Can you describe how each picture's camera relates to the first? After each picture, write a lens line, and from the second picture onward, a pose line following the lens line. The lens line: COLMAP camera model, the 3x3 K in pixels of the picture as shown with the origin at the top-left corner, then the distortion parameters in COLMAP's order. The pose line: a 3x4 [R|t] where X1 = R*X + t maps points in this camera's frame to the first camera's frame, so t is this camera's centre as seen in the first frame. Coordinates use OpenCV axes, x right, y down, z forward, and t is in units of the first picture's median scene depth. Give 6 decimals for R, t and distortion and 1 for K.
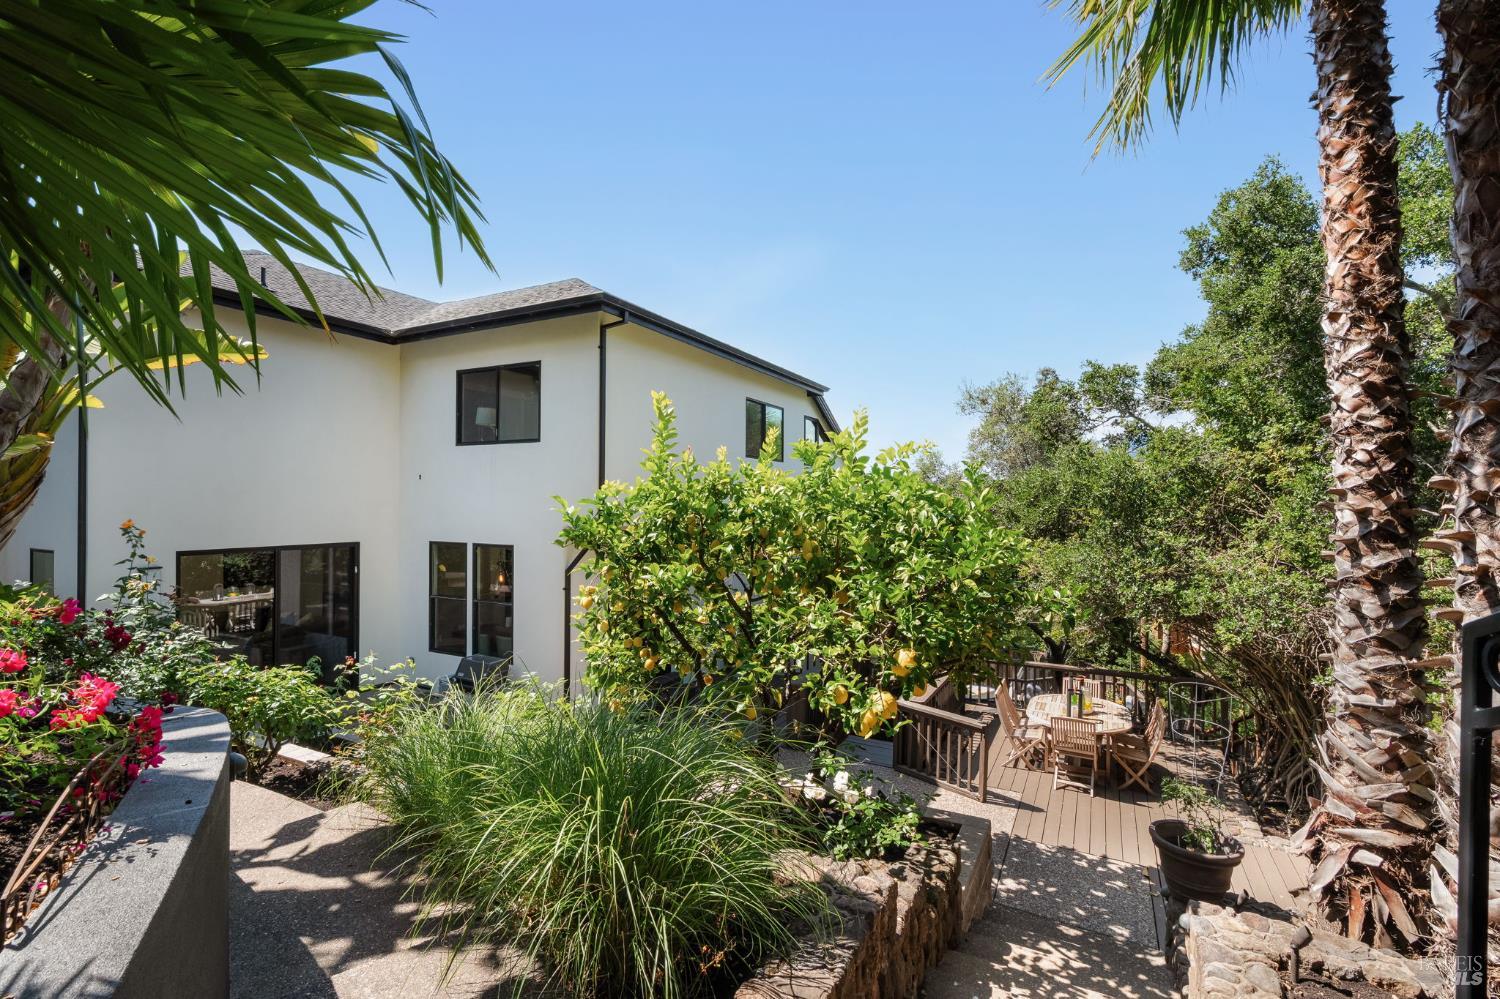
lens RADIAL K [[684.2, 0, 747.8], [0, 684.2, 501.4], [0, 0, 1]] dist [-0.002775, -0.000273]
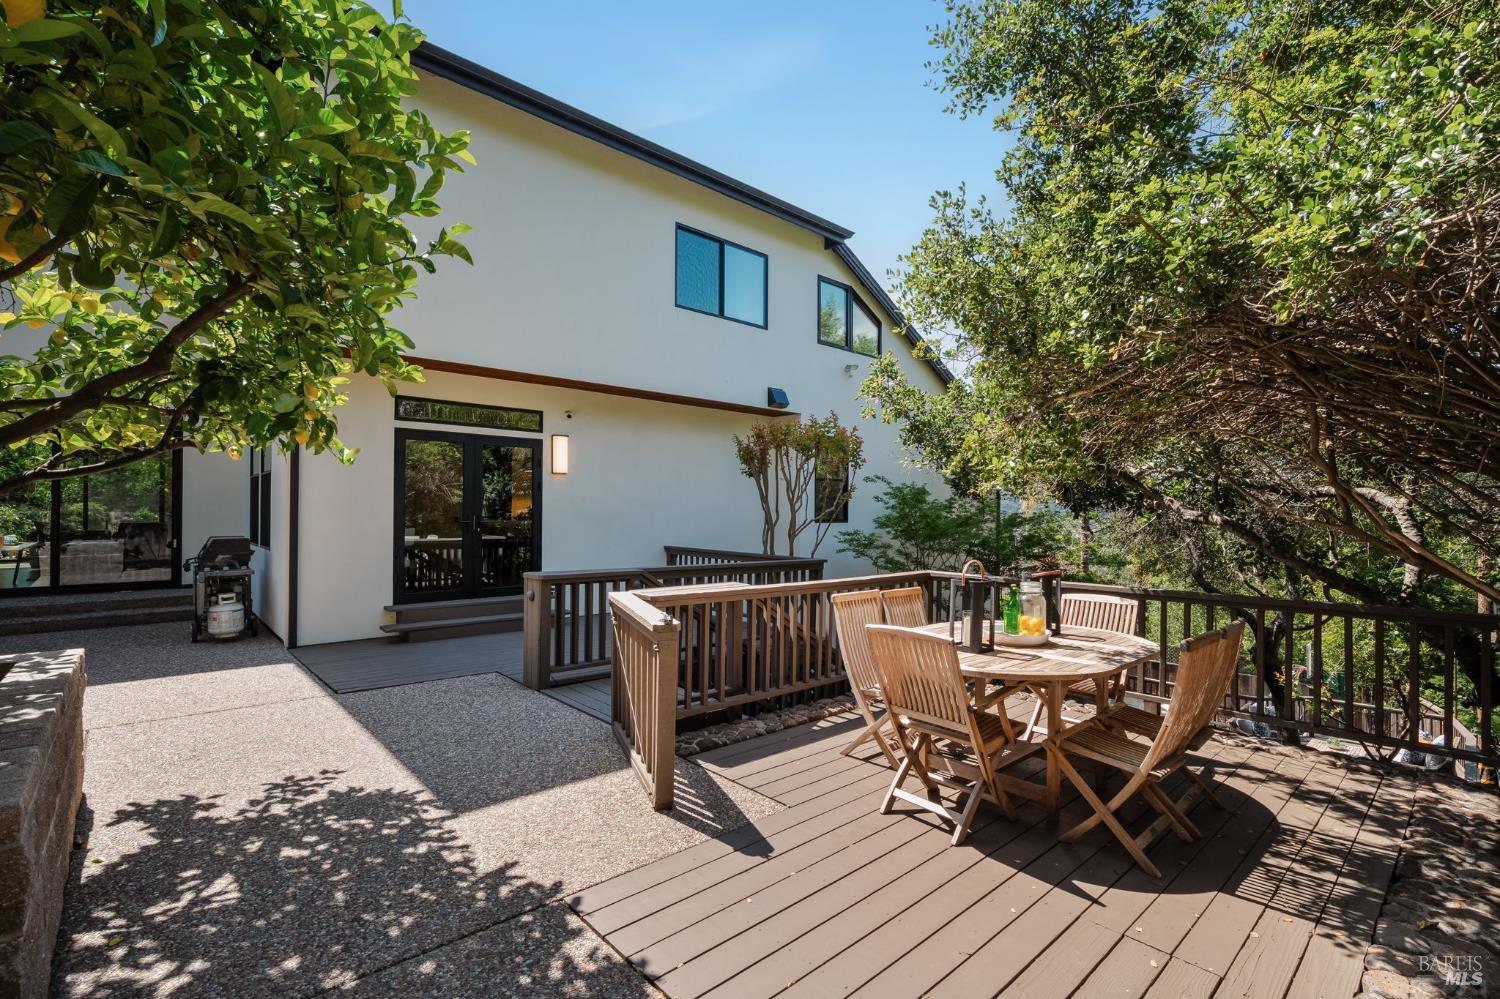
lens RADIAL K [[684.2, 0, 749.4], [0, 684.2, 505.5], [0, 0, 1]] dist [-0.002775, -0.000273]
pose [[0.934154, -0.006170, -0.356817, 0.441954], [0.000737, 0.999882, -0.015363, 0.210543], [0.356869, 0.014088, 0.934048, 0.506696]]
